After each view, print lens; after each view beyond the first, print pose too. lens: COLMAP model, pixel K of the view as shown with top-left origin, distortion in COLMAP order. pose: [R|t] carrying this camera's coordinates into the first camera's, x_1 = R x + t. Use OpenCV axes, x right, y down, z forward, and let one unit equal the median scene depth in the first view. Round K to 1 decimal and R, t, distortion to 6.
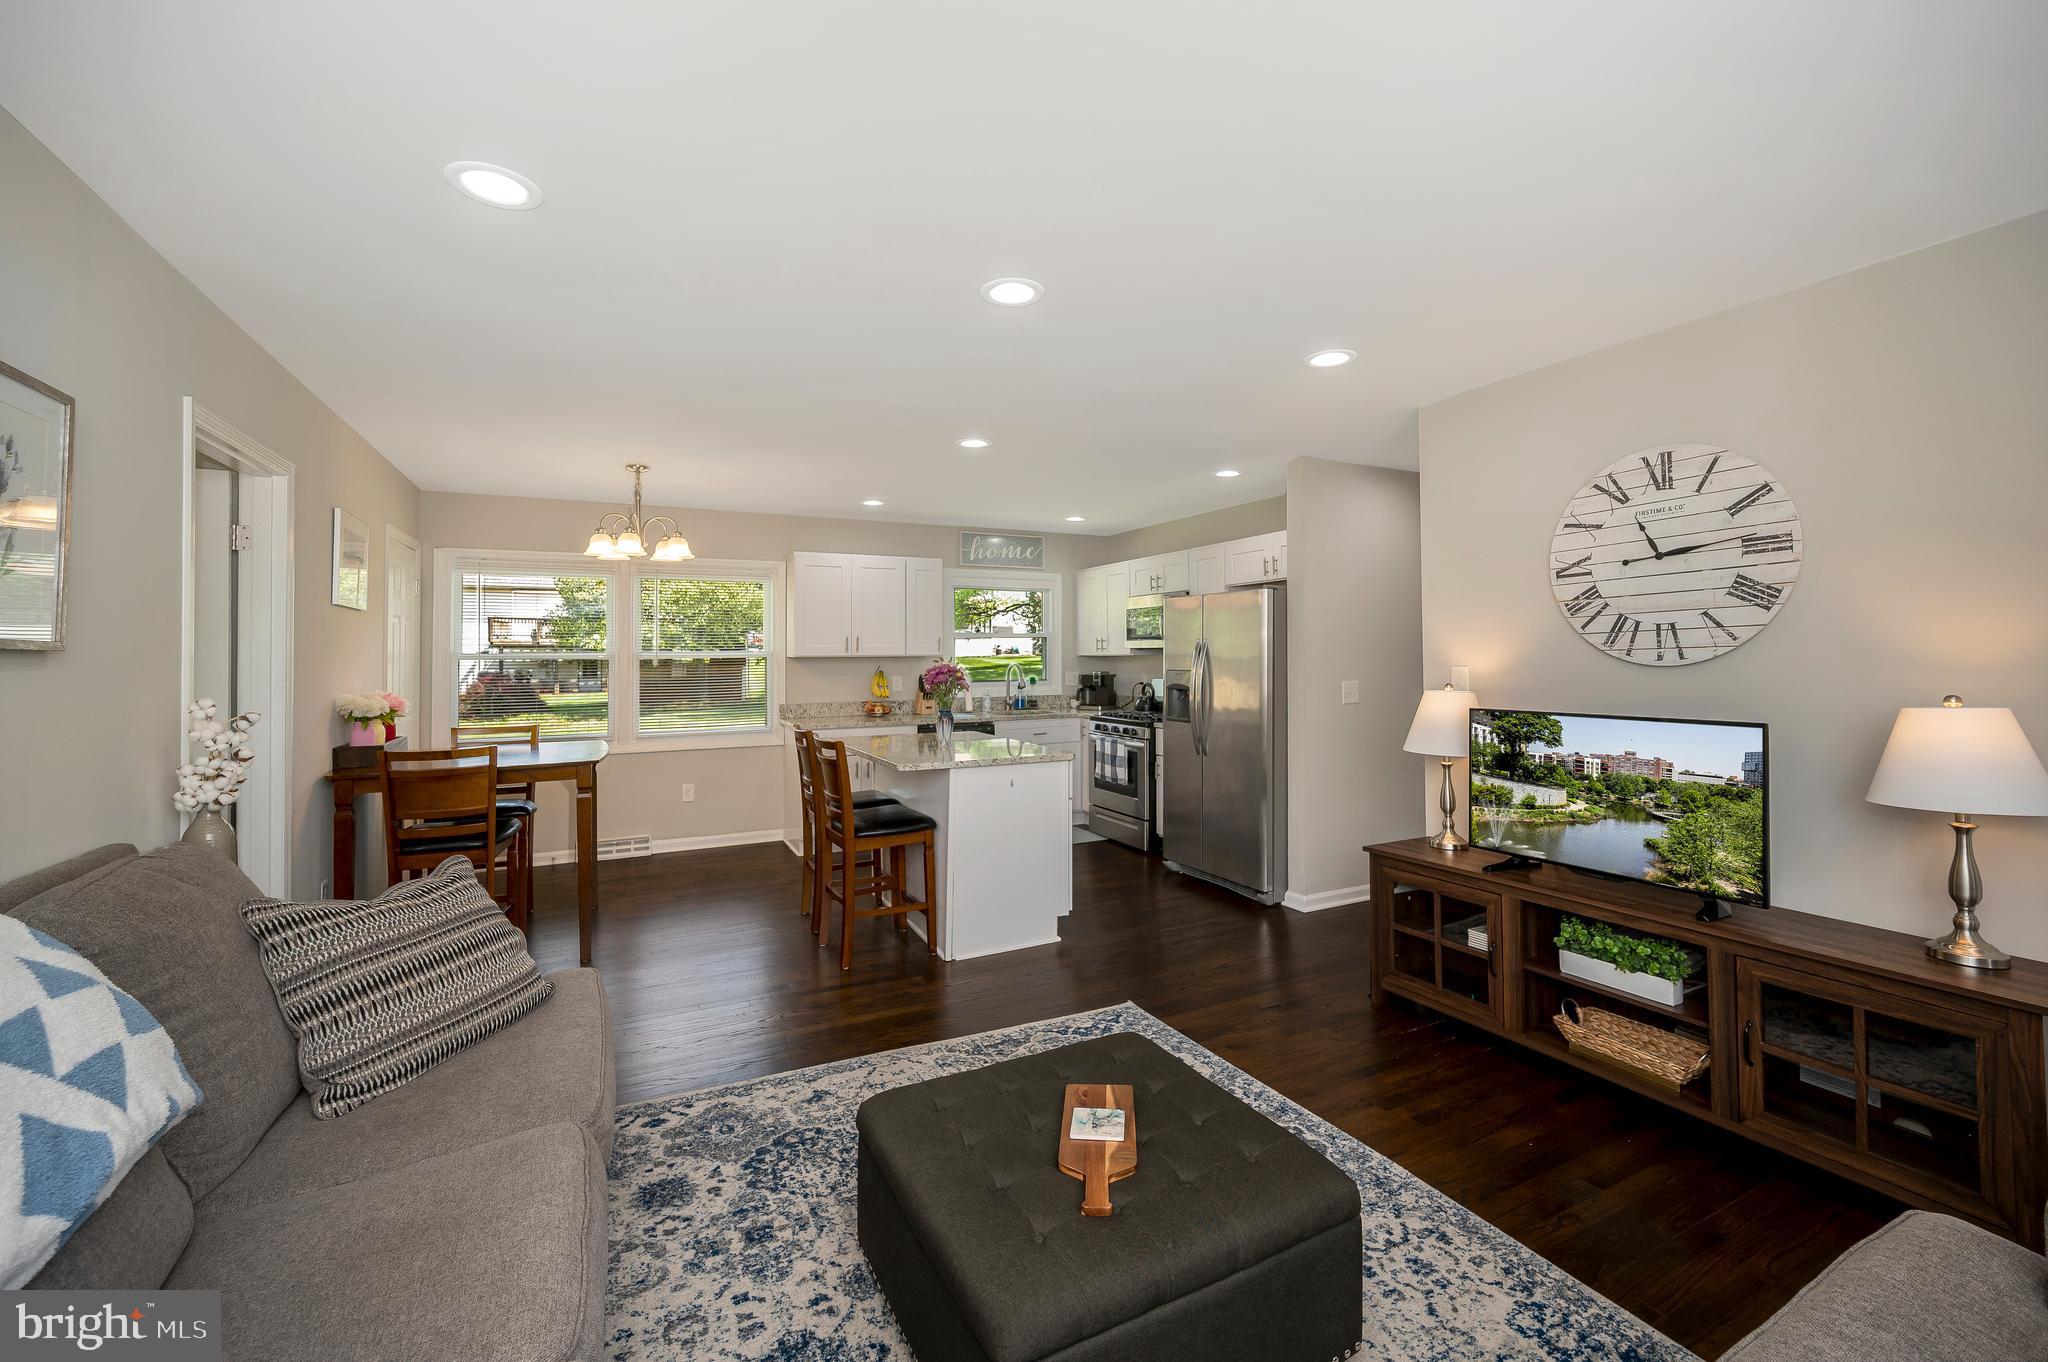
lens RADIAL K [[860.8, 0, 1046.1], [0, 860.8, 634.7], [0, 0, 1]] dist [-0.004025, 0.000295]
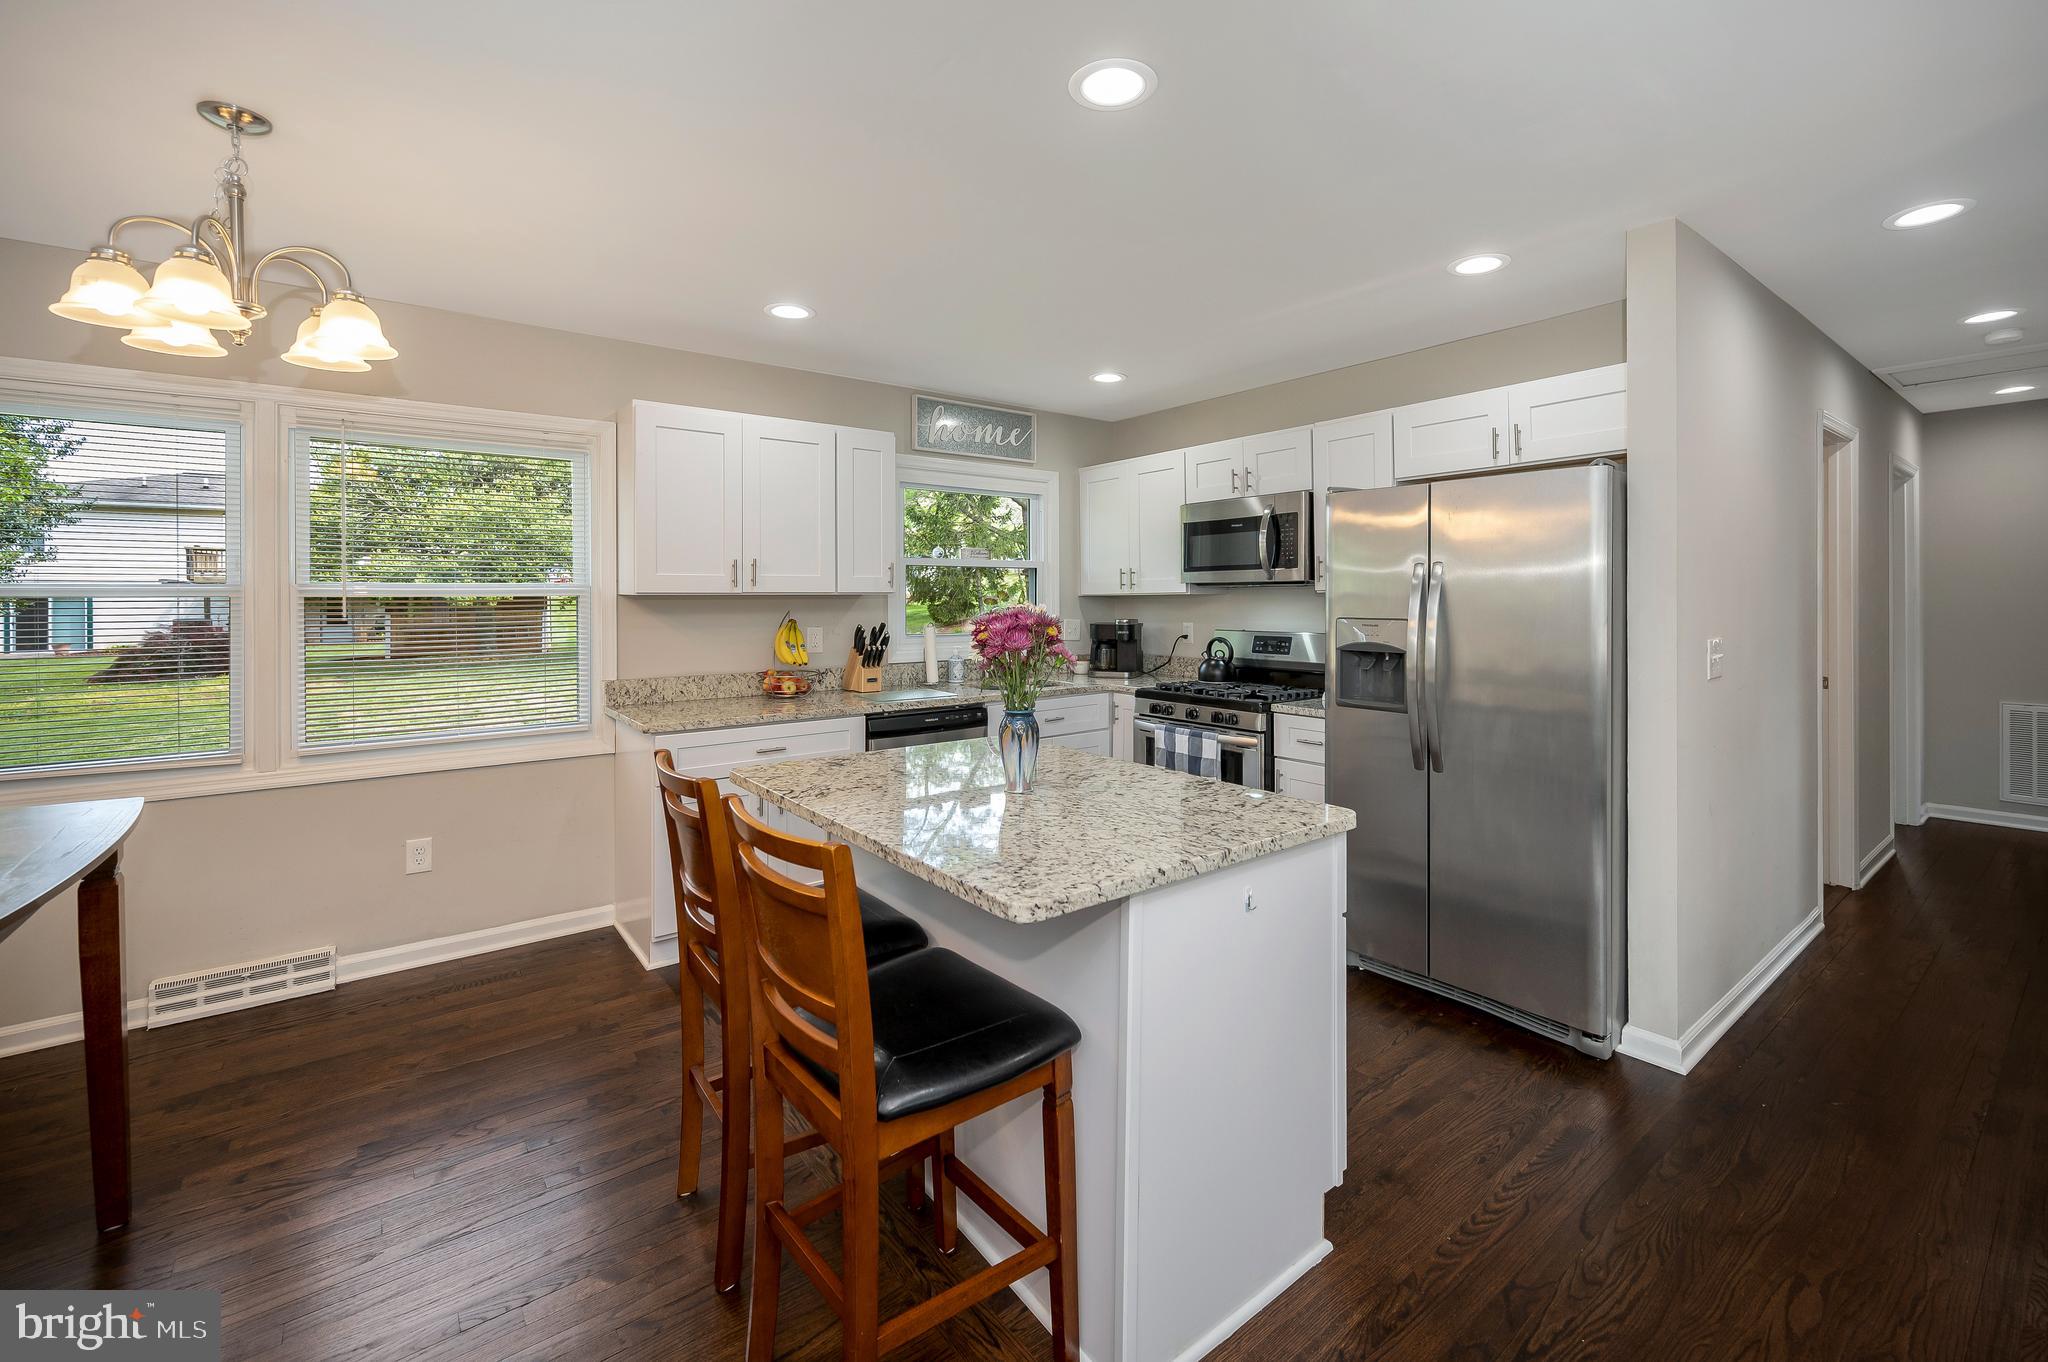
lens RADIAL K [[860.8, 0, 1046.5], [0, 860.8, 603.1], [0, 0, 1]] dist [-0.004025, 0.000295]
pose [[0.982553, 0.002068, 0.185974, -0.138122], [-0.007487, 0.999567, 0.028441, 0.013919], [-0.185834, -0.029337, 0.982143, 0.416627]]
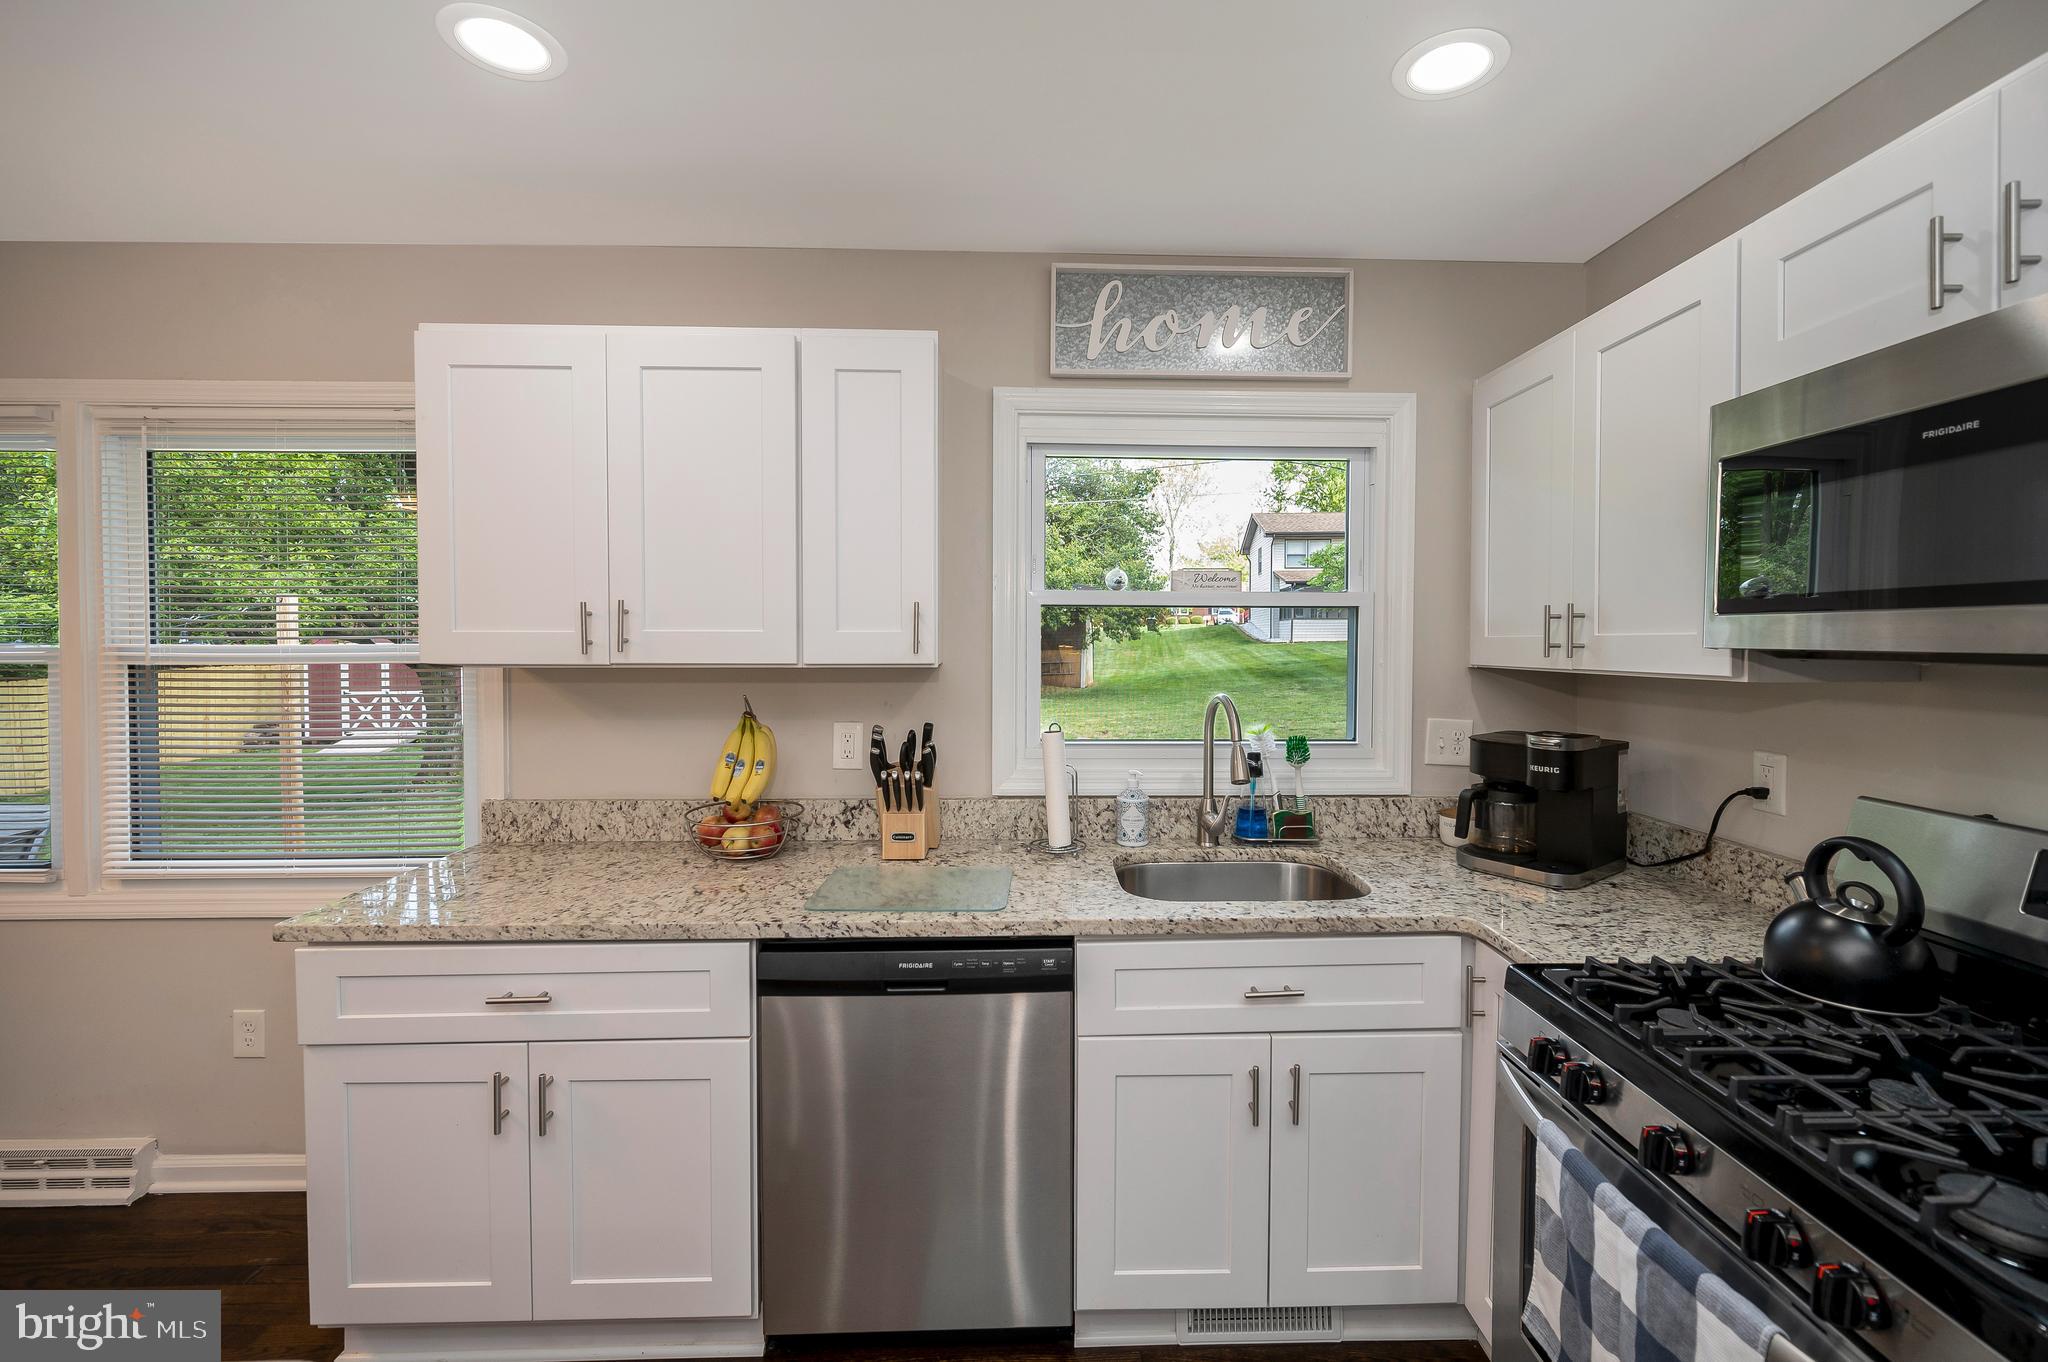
lens RADIAL K [[860.8, 0, 1054.3], [0, 860.8, 660.6], [0, 0, 1]] dist [-0.004025, 0.000295]
pose [[0.902928, 0.021863, -0.429234, 0.042374], [0.001471, 0.998542, 0.053955, 0.007411], [0.429788, -0.049349, 0.901580, 0.810371]]
